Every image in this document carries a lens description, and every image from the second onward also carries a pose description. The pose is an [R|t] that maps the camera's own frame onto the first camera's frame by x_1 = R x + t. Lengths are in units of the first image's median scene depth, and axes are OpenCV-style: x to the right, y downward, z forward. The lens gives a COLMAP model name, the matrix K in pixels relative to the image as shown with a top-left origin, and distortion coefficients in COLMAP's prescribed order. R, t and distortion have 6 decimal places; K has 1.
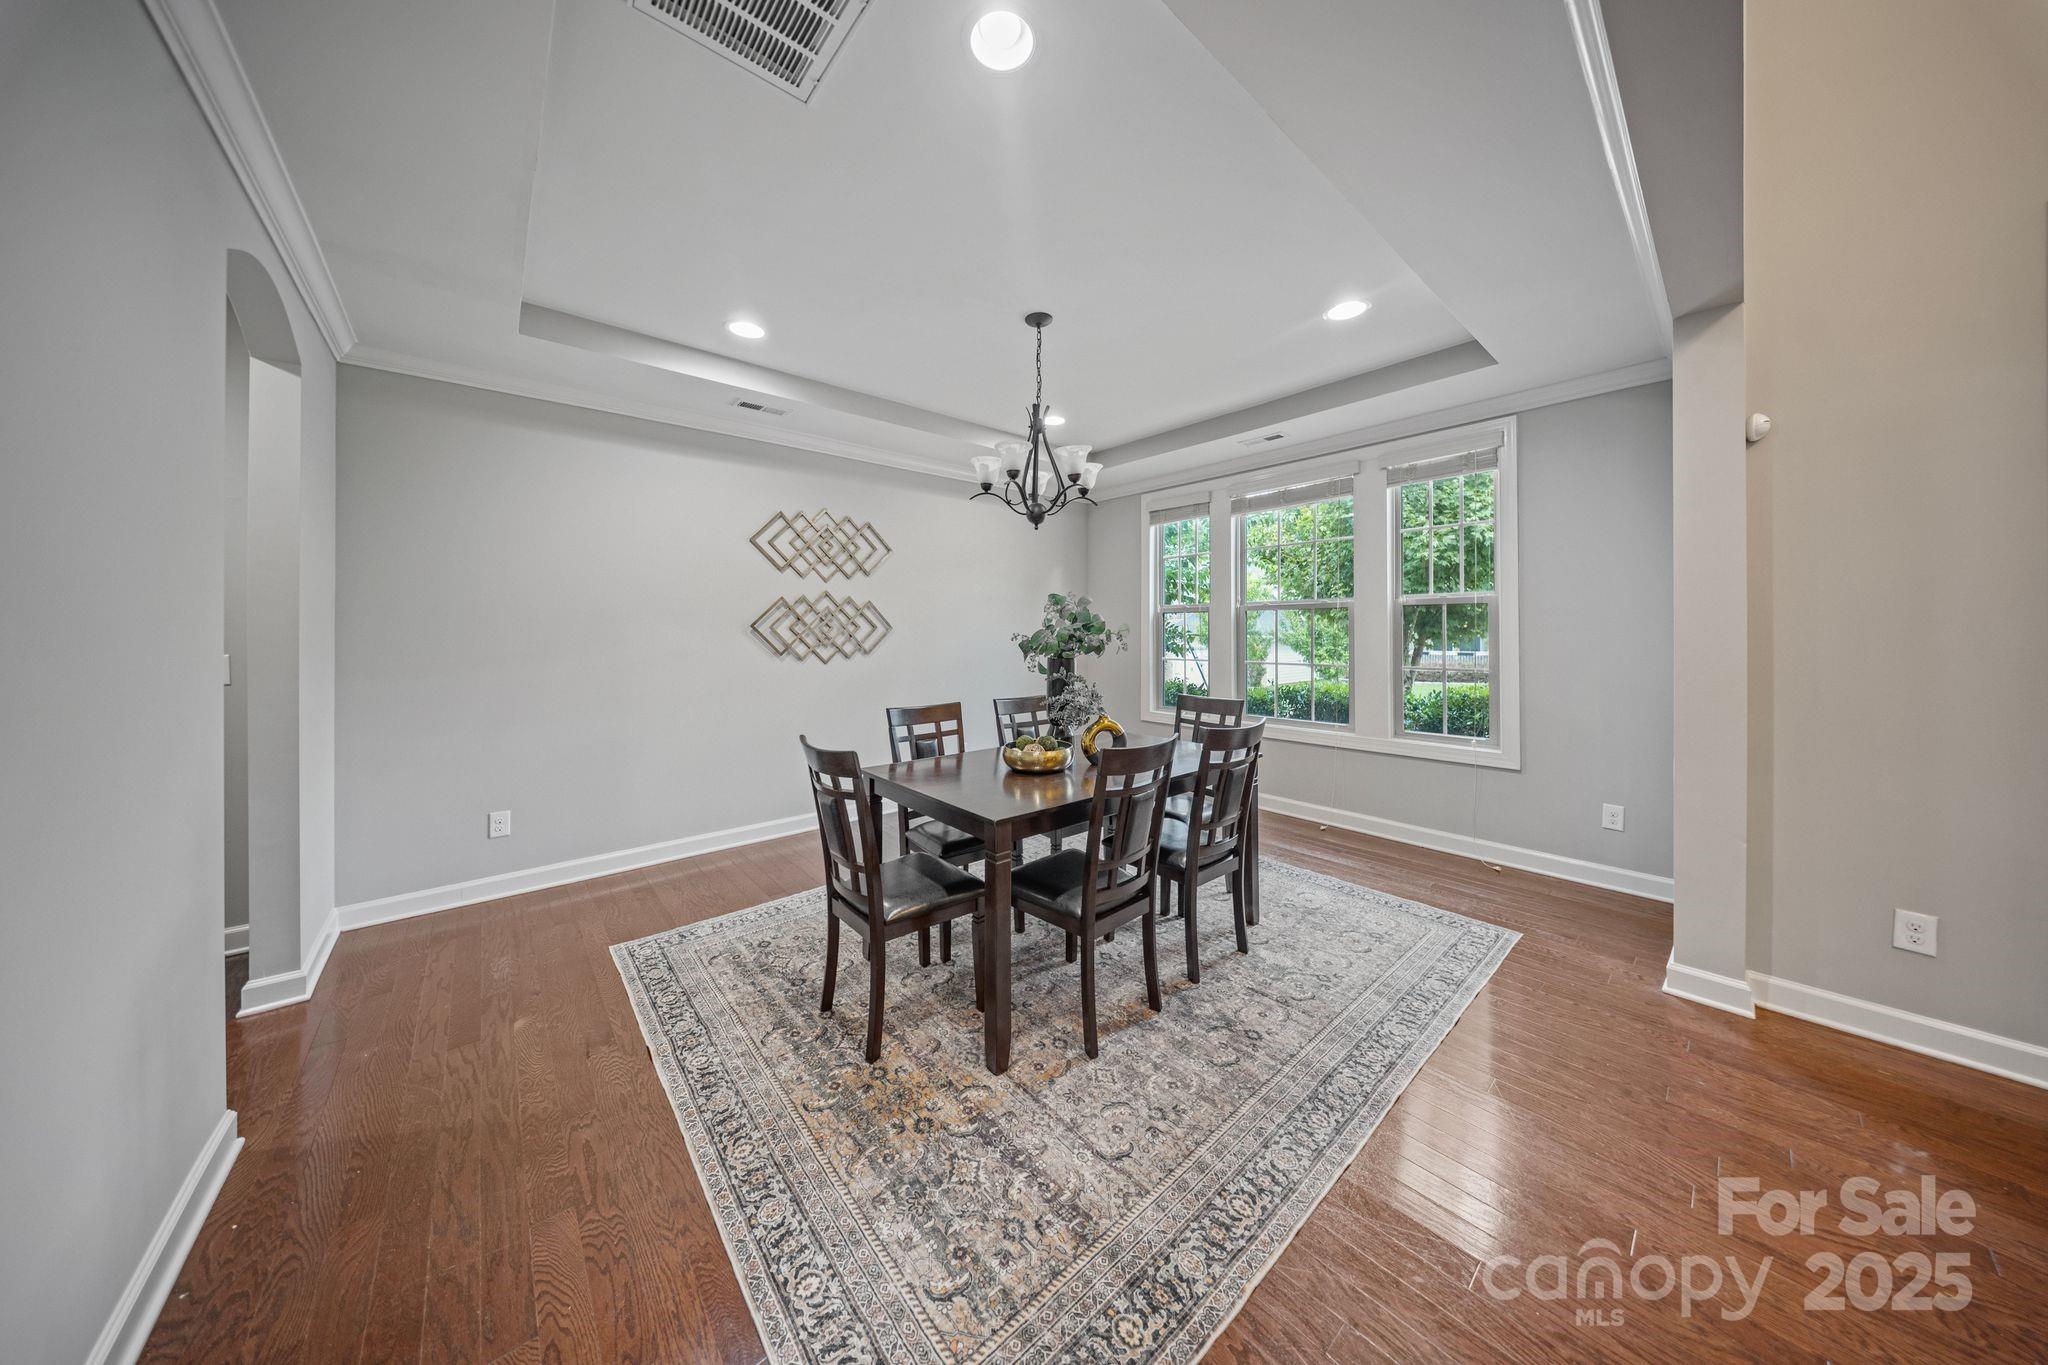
lens RADIAL K [[625.1, 0, 1022.4], [0, 625.1, 630.8], [0, 0, 1]] dist [0.006526, -0.005642]
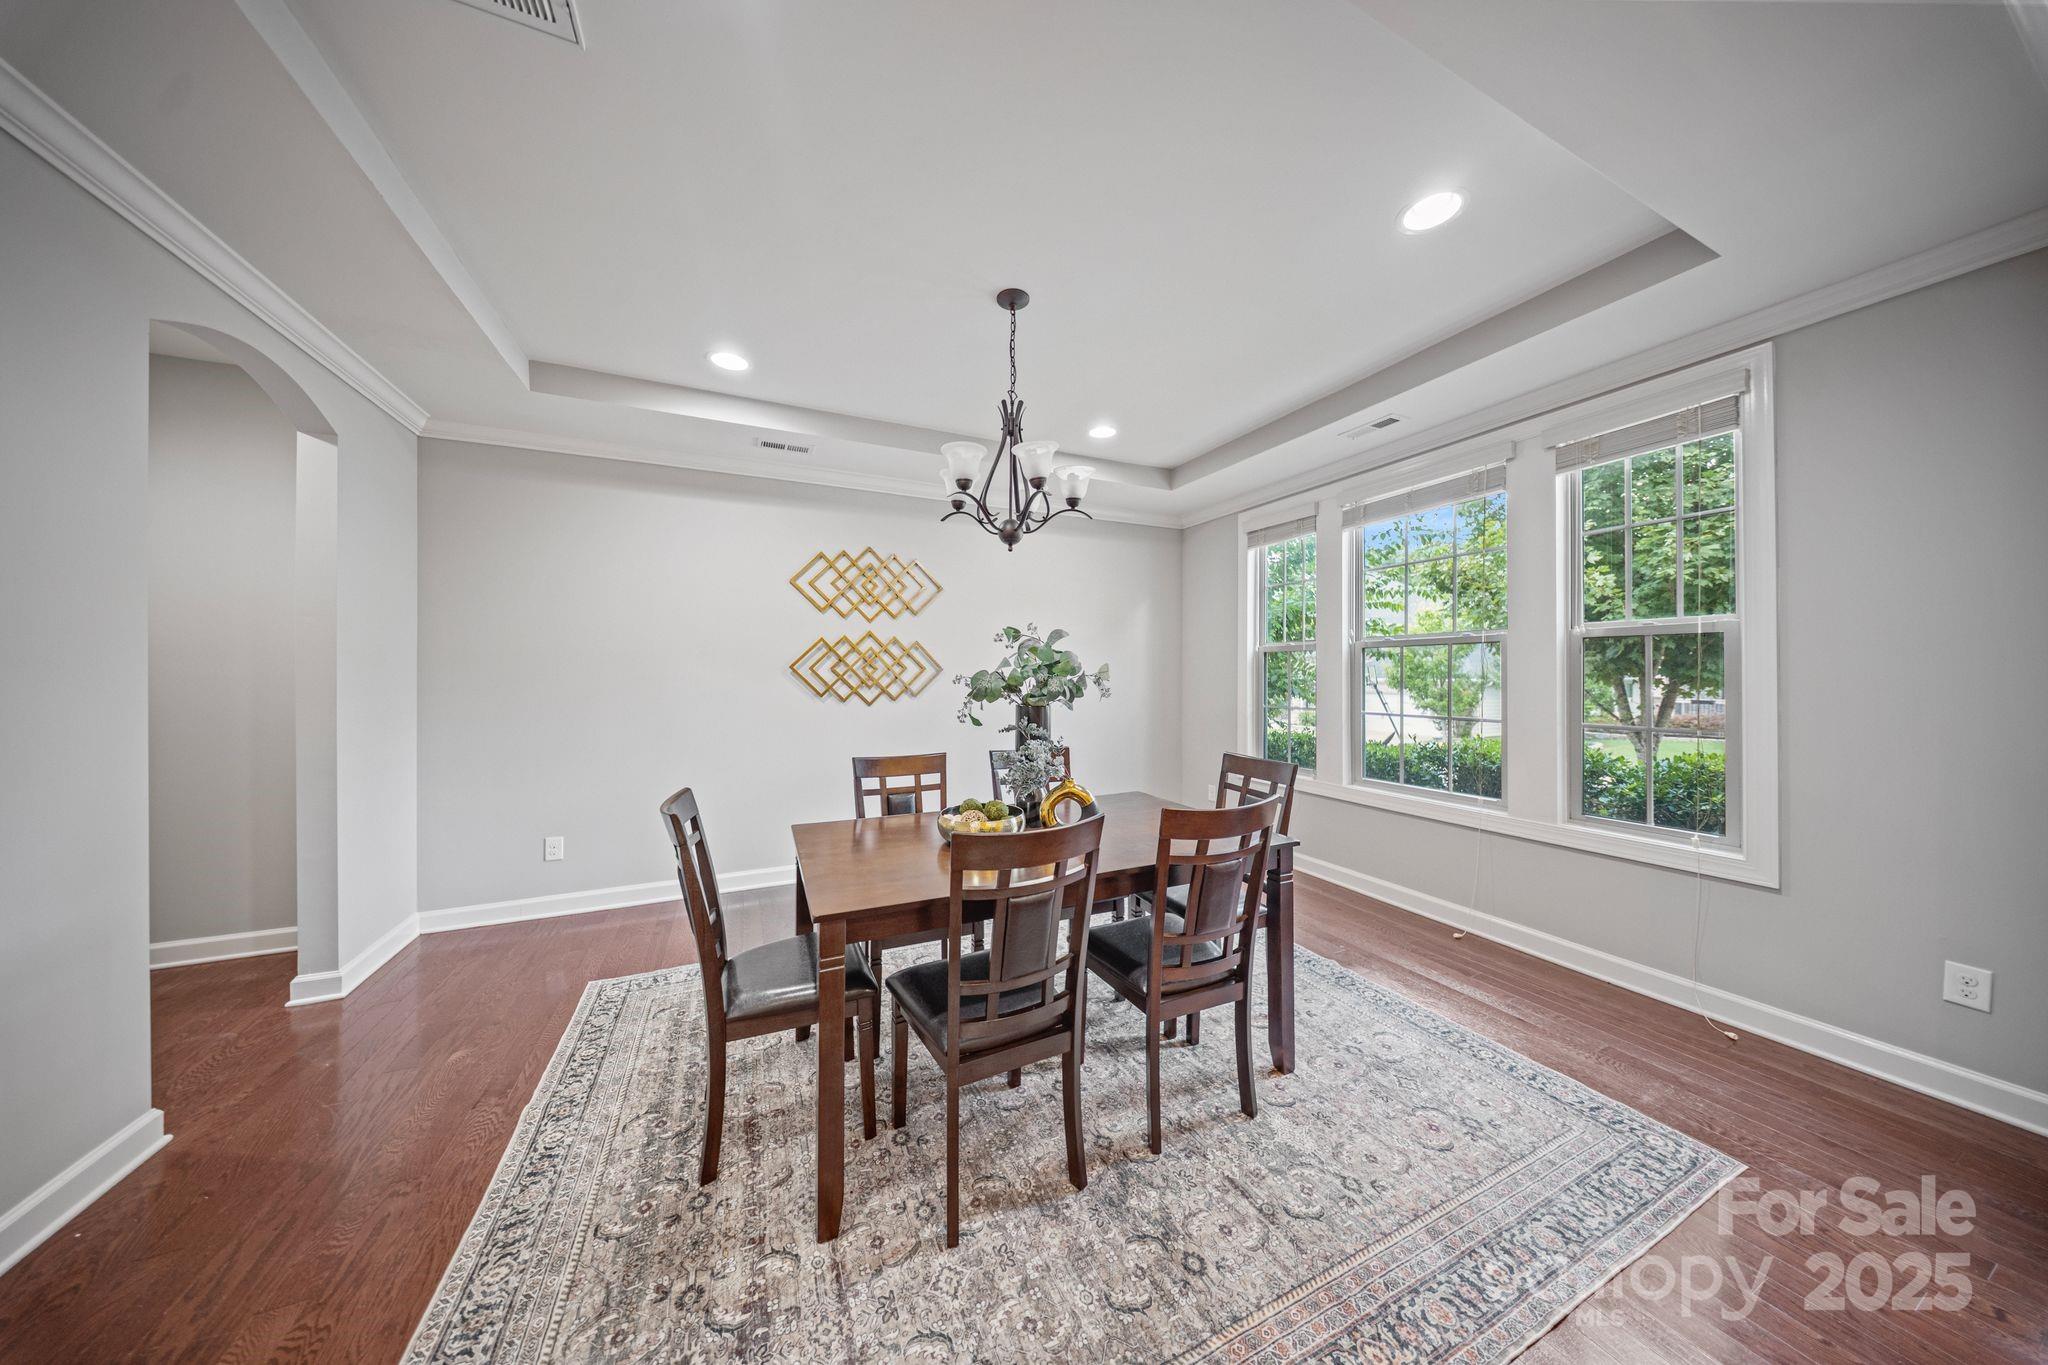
lens RADIAL K [[610.5, 0, 1024.8], [0, 610.5, 673.3], [0, 0, 1]] dist [0.001610, -0.003388]
pose [[0.960859, 0.002430, -0.277027, 0.268291], [-0.002113, 0.999997, 0.001444, -0.000080], [0.277030, -0.000802, 0.960861, 0.222490]]
